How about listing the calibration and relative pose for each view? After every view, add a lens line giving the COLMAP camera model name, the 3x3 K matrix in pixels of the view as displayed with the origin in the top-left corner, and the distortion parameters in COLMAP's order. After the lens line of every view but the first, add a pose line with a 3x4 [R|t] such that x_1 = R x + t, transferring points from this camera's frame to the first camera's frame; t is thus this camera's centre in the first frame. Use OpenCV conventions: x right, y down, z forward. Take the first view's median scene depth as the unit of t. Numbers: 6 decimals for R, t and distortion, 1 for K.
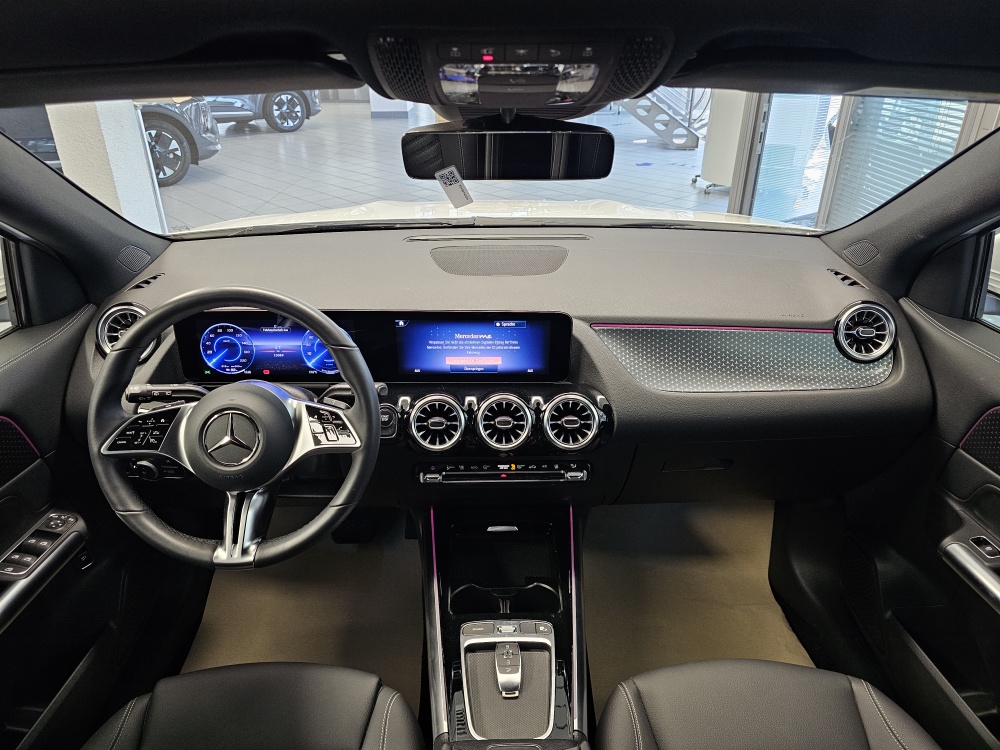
lens RADIAL K [[672.6, 0, 491.9], [0, 672.6, 369.2], [0, 0, 1]] dist [0.067259, -0.070983]
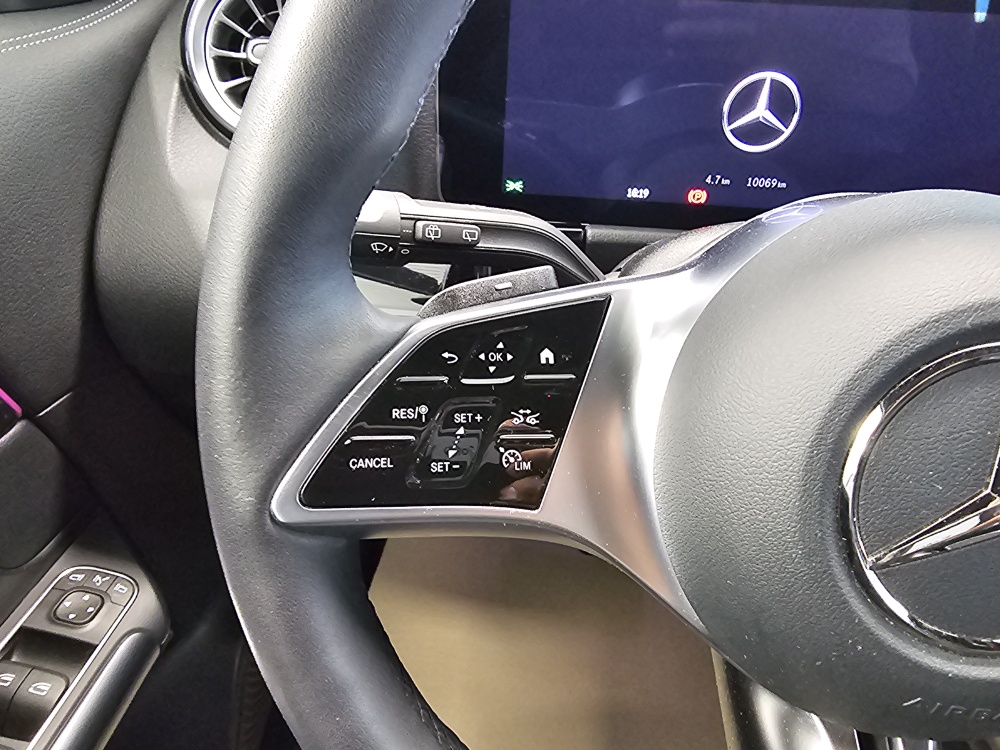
lens RADIAL K [[693.5, 0, 498.2], [0, 693.5, 372.2], [0, 0, 1]] dist [0.001126, -0.001243]
pose [[0.996465, 0.071819, -0.043594, -0.424001], [-0.064322, 0.985966, 0.154057, 0.042866], [0.054046, -0.150708, 0.987100, 0.690368]]
